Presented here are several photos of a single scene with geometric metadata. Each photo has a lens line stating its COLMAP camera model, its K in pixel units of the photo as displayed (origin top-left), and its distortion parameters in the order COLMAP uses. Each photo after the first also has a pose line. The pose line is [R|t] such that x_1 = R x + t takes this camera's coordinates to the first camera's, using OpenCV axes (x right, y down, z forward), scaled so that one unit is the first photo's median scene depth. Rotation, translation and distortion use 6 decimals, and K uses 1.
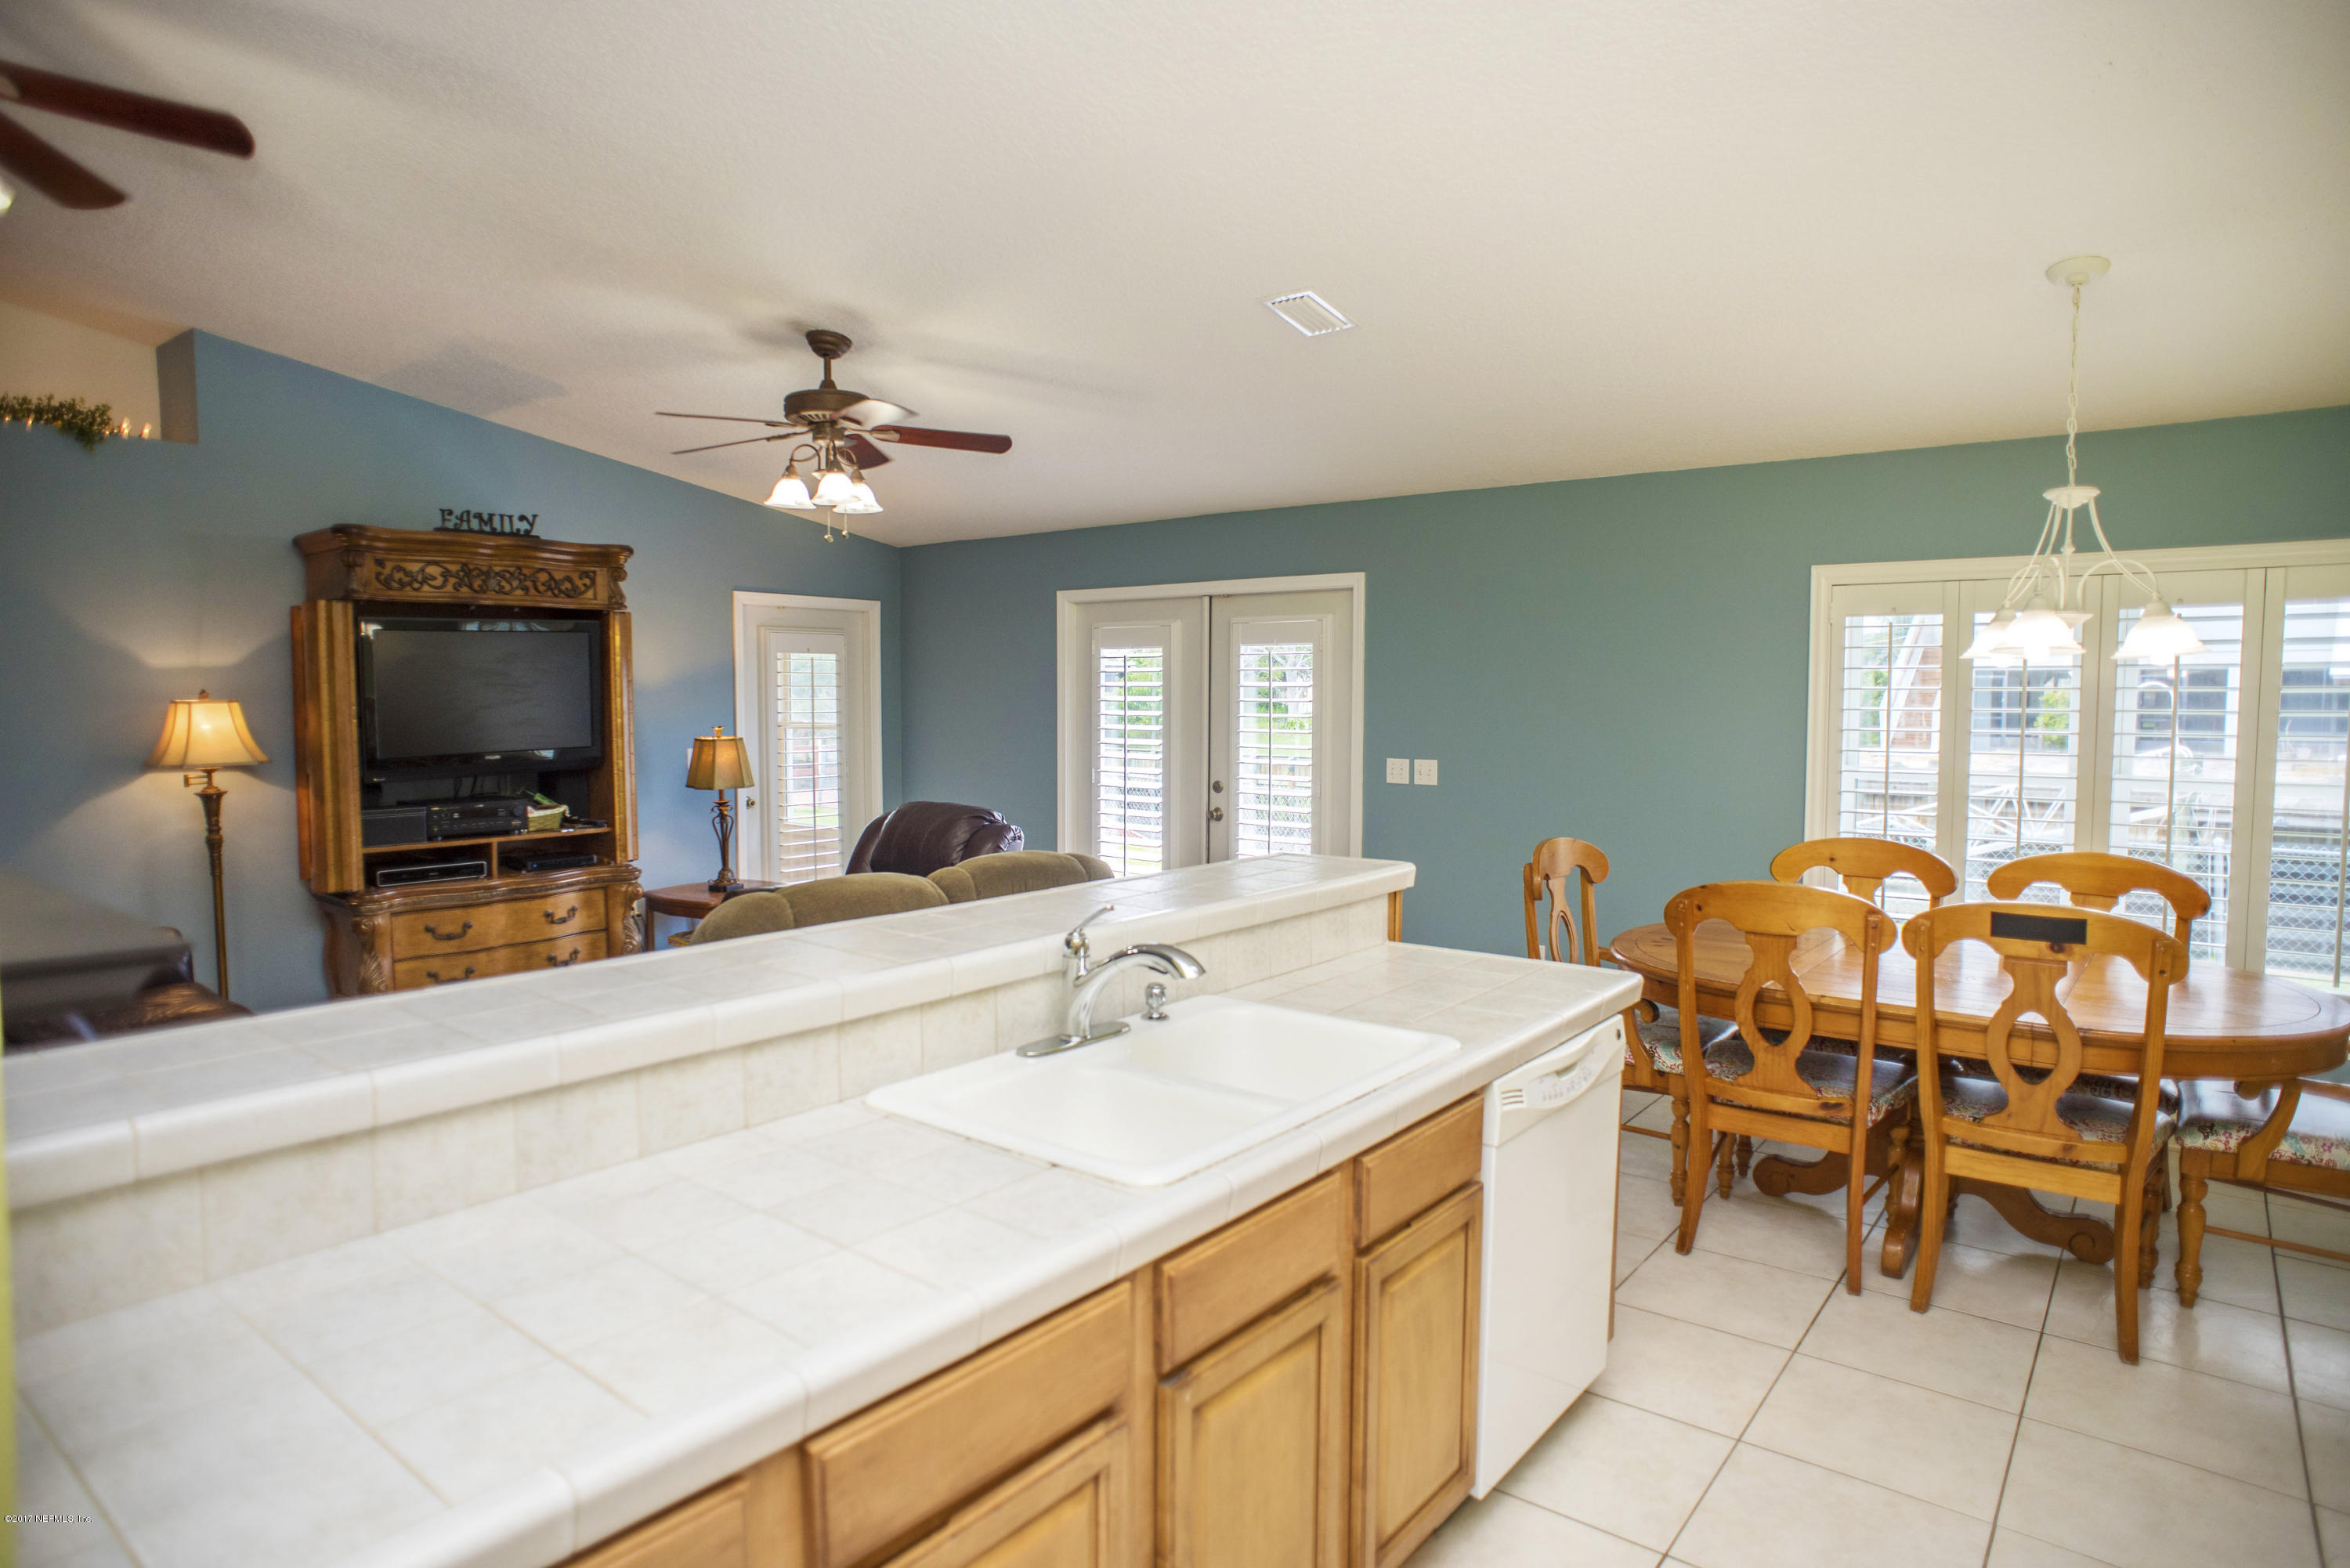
lens RADIAL K [[1330.6, 0, 1185.1], [0, 1330.6, 775.7], [0, 0, 1]] dist [-0.104648, 0.074213]
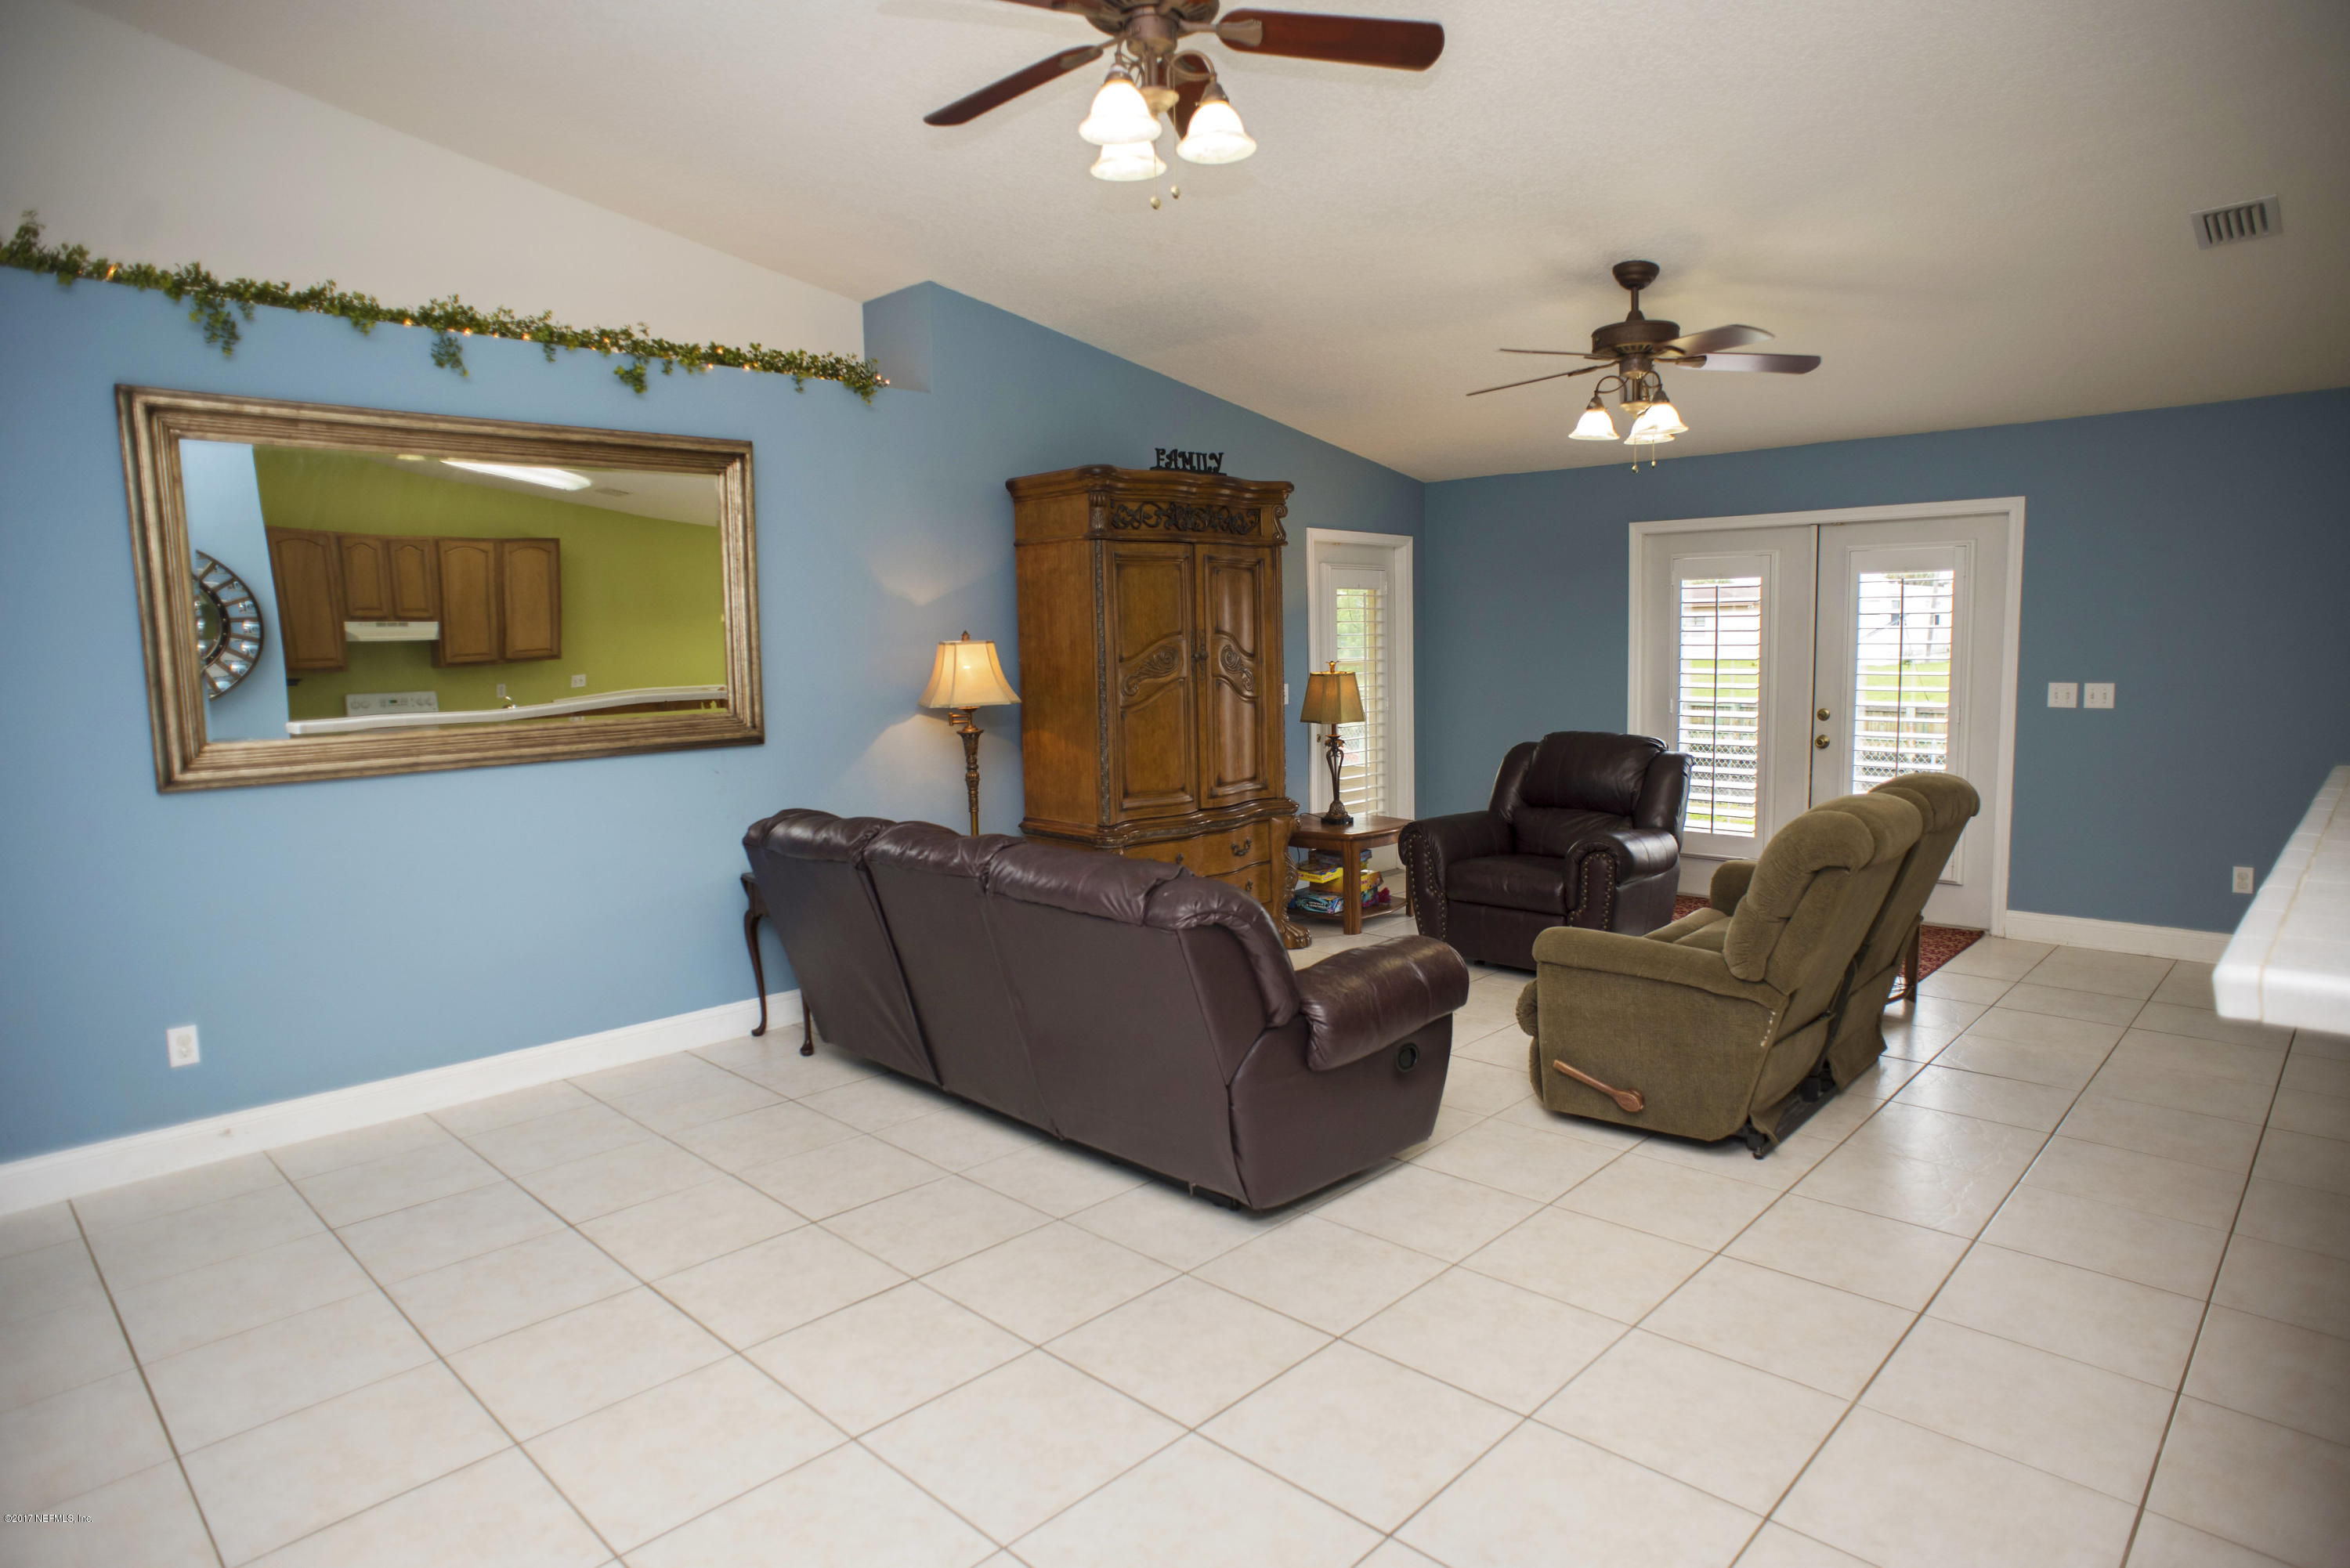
lens RADIAL K [[1330.6, 0, 1185.1], [0, 1330.6, 775.7], [0, 0, 1]] dist [-0.104648, 0.074213]
pose [[0.994975, -0.010889, -0.099528, -0.434668], [0.015331, 0.998915, 0.043982, 0.004707], [0.098941, -0.045287, 0.994062, -0.039632]]
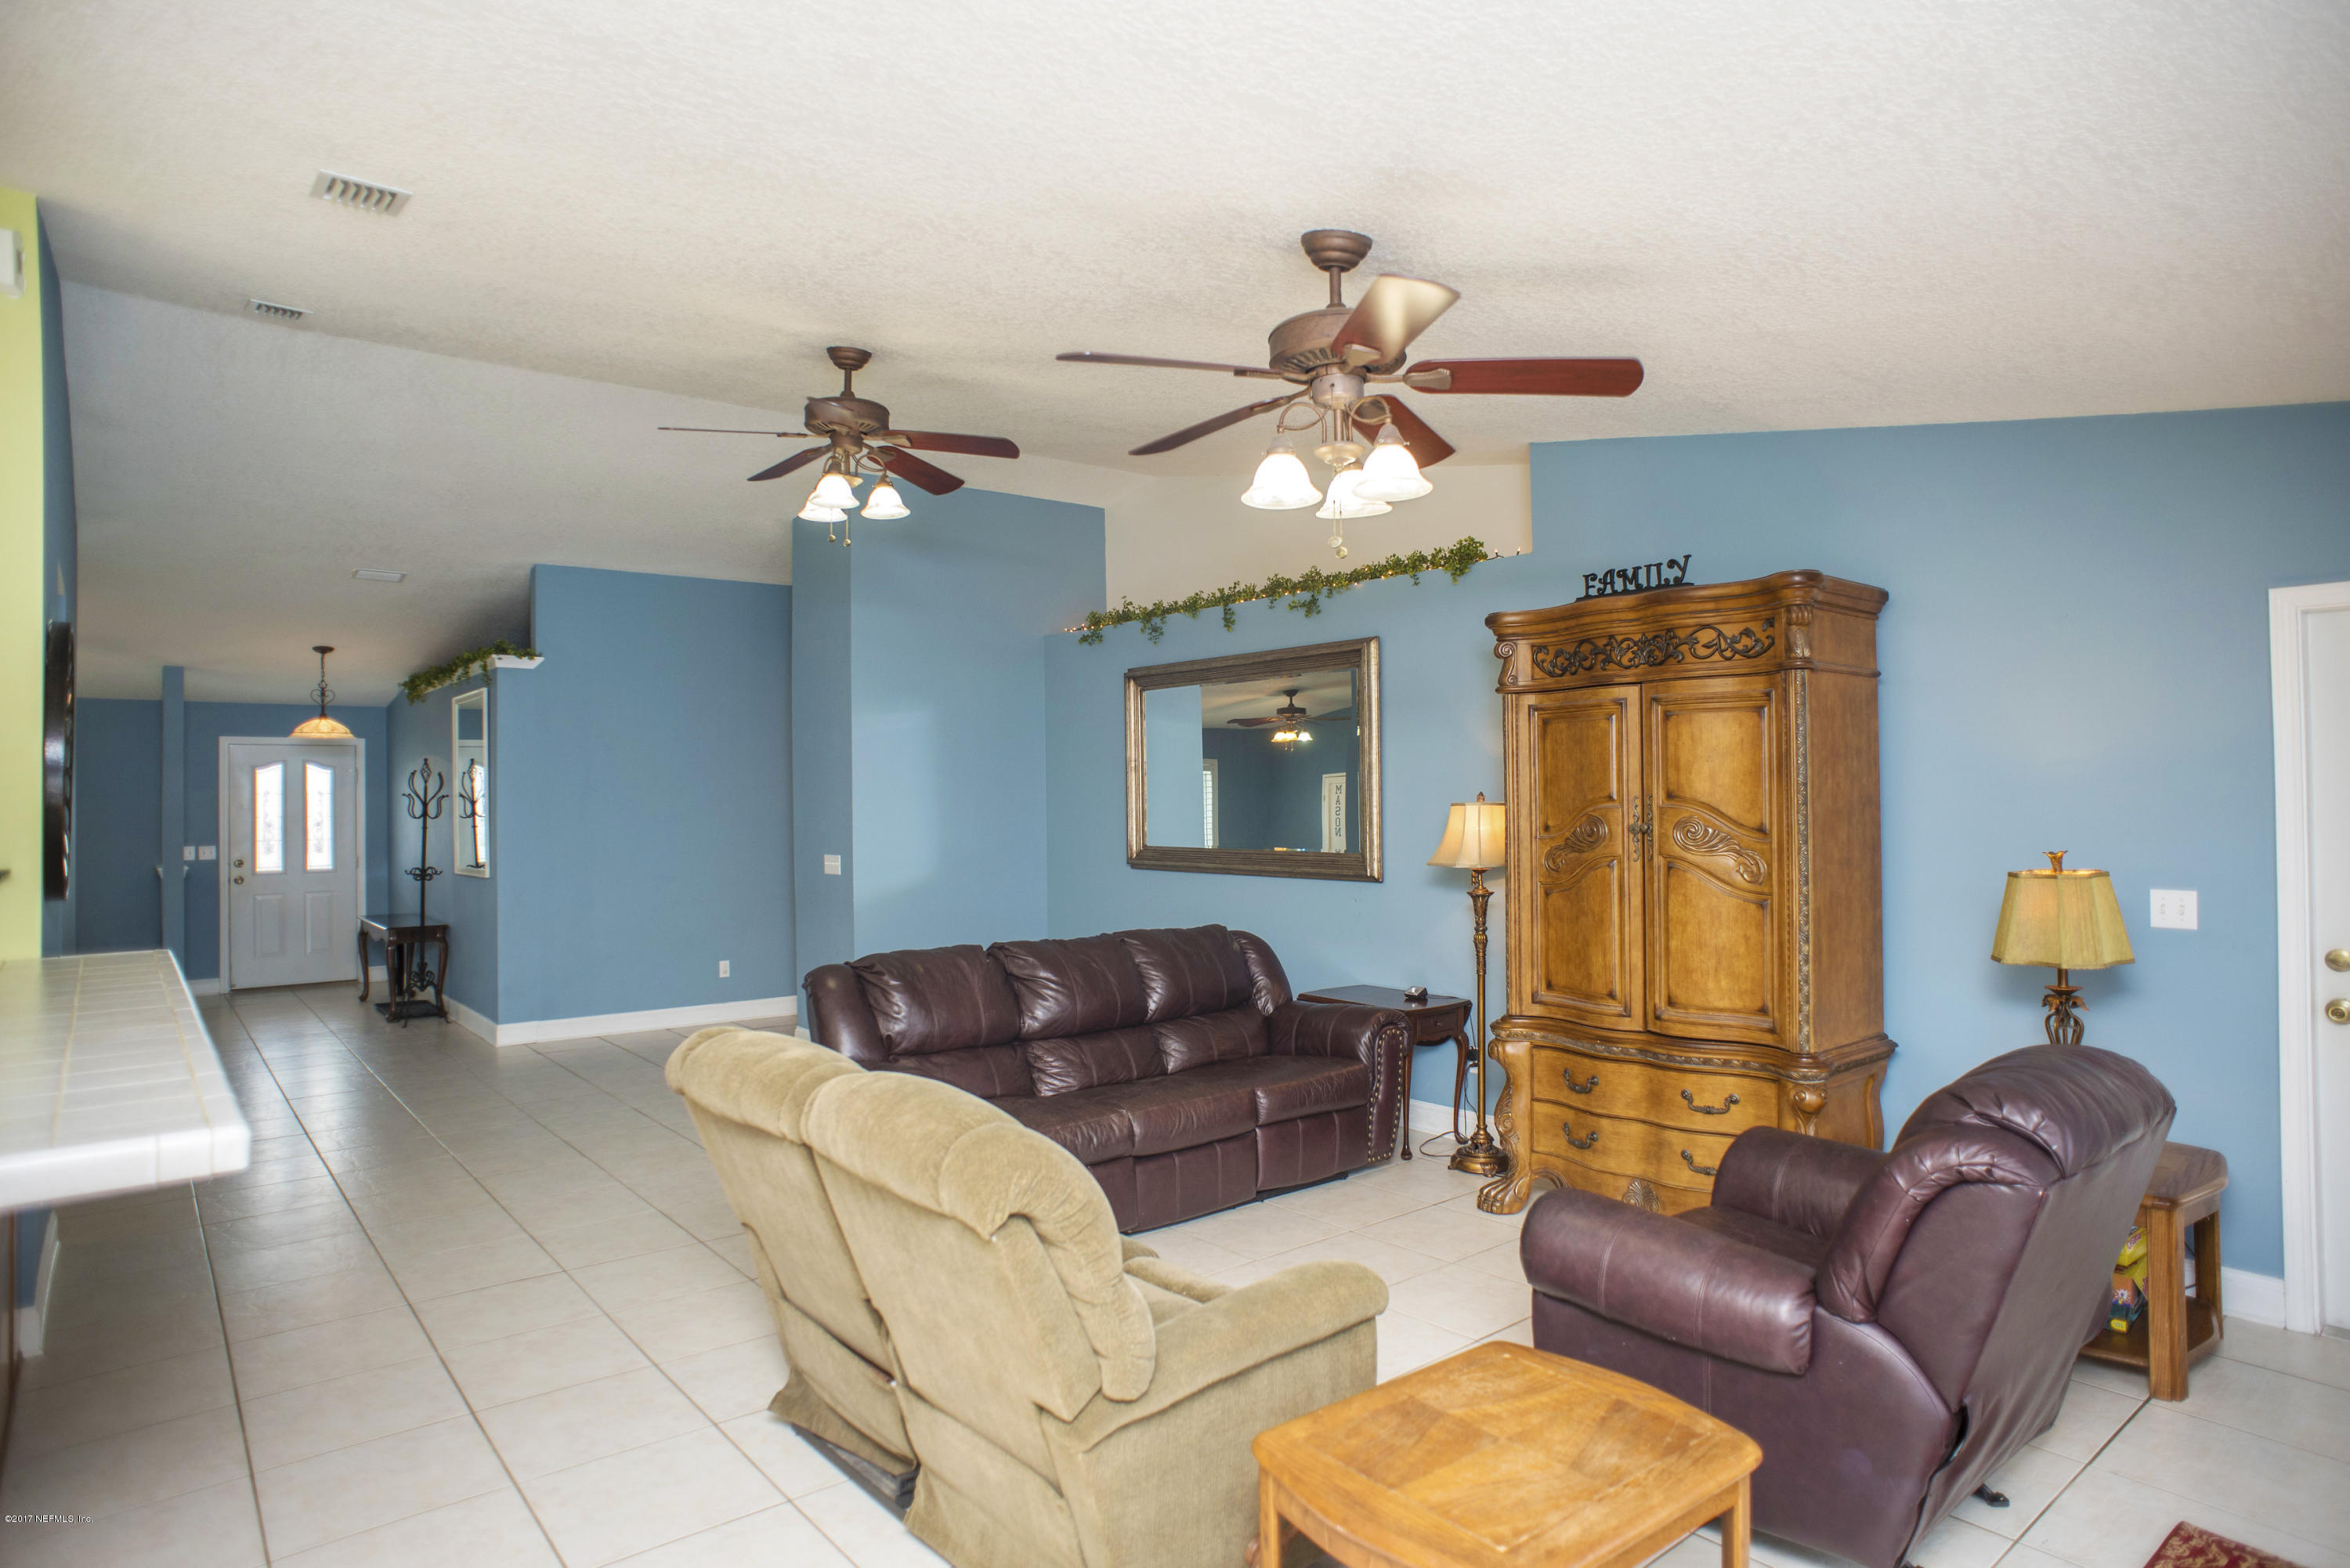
lens RADIAL K [[1330.6, 0, 1185.1], [0, 1330.6, 775.7], [0, 0, 1]] dist [-0.104648, 0.074213]
pose [[-0.203385, -0.016921, -0.978953, 0.298064], [-0.055095, 0.998464, -0.005812, -0.054694], [0.977547, 0.052753, -0.204005, 0.889898]]
